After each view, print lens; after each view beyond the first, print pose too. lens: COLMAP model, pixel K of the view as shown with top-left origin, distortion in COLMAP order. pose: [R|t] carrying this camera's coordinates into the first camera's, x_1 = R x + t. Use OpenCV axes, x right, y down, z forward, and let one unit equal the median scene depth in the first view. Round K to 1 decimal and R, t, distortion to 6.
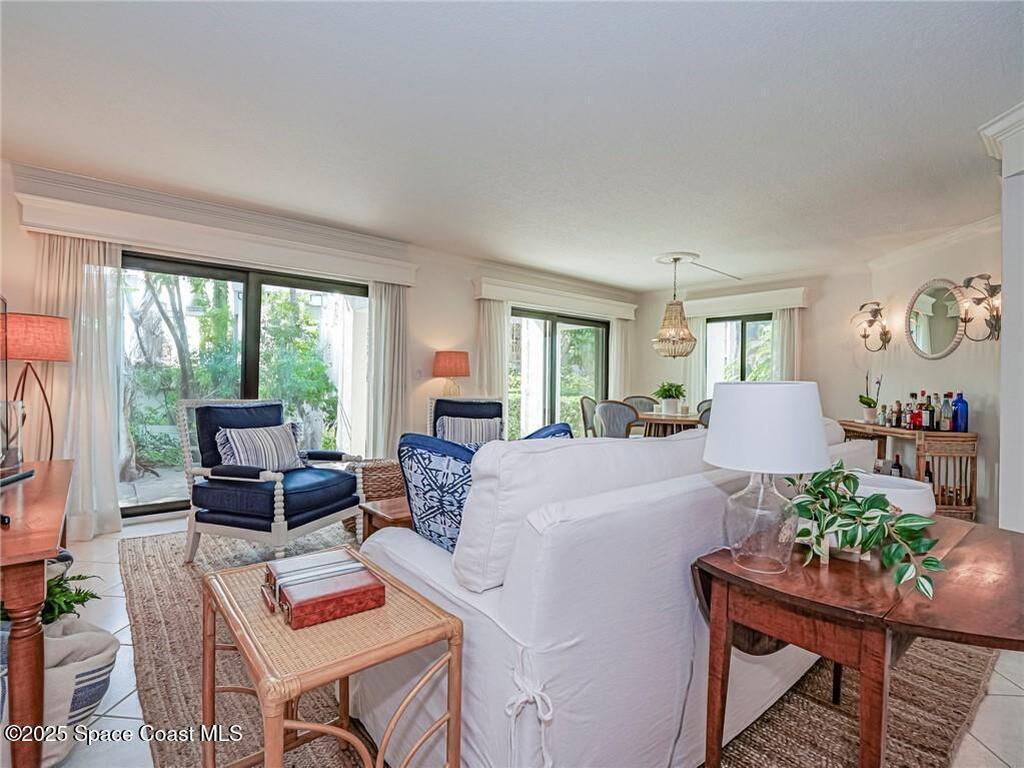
lens RADIAL K [[493.6, 0, 506.5], [0, 493.6, 383.0], [0, 0, 1]] dist [-0.016702, 0.001131]
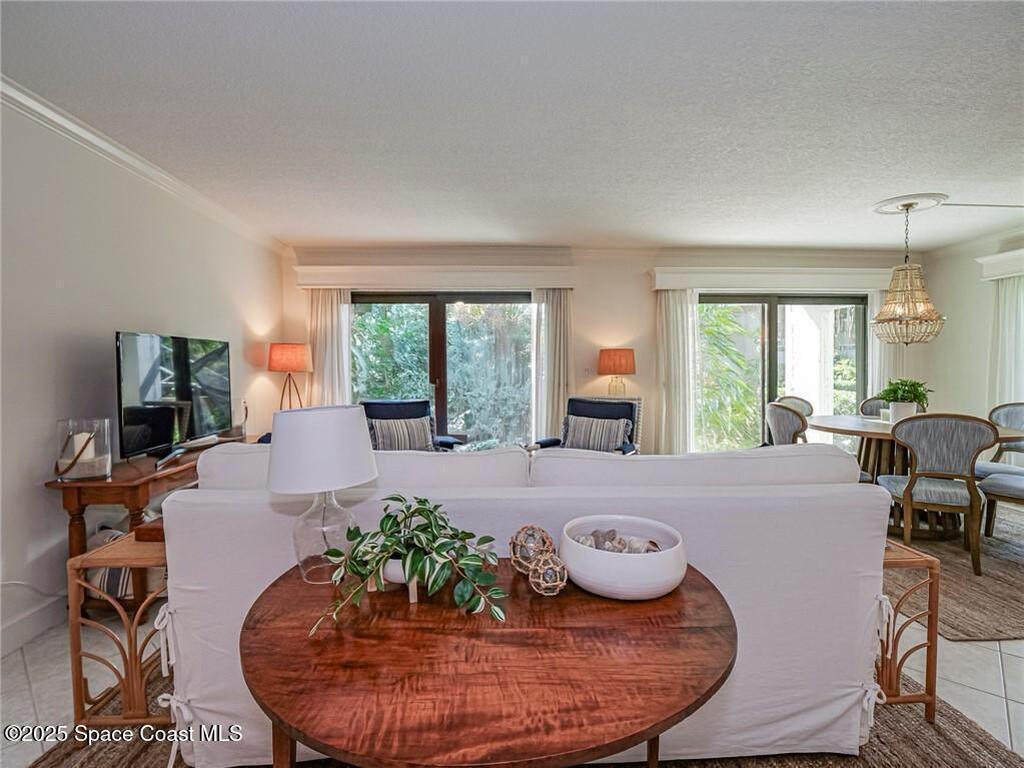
lens RADIAL K [[493.6, 0, 502.3], [0, 493.6, 382.2], [0, 0, 1]] dist [-0.016702, 0.001131]
pose [[0.784438, 0.000130, -0.620207, 0.322642], [0.013071, 0.999774, 0.016742, -0.016443], [0.620070, -0.021239, 0.784259, 0.083676]]
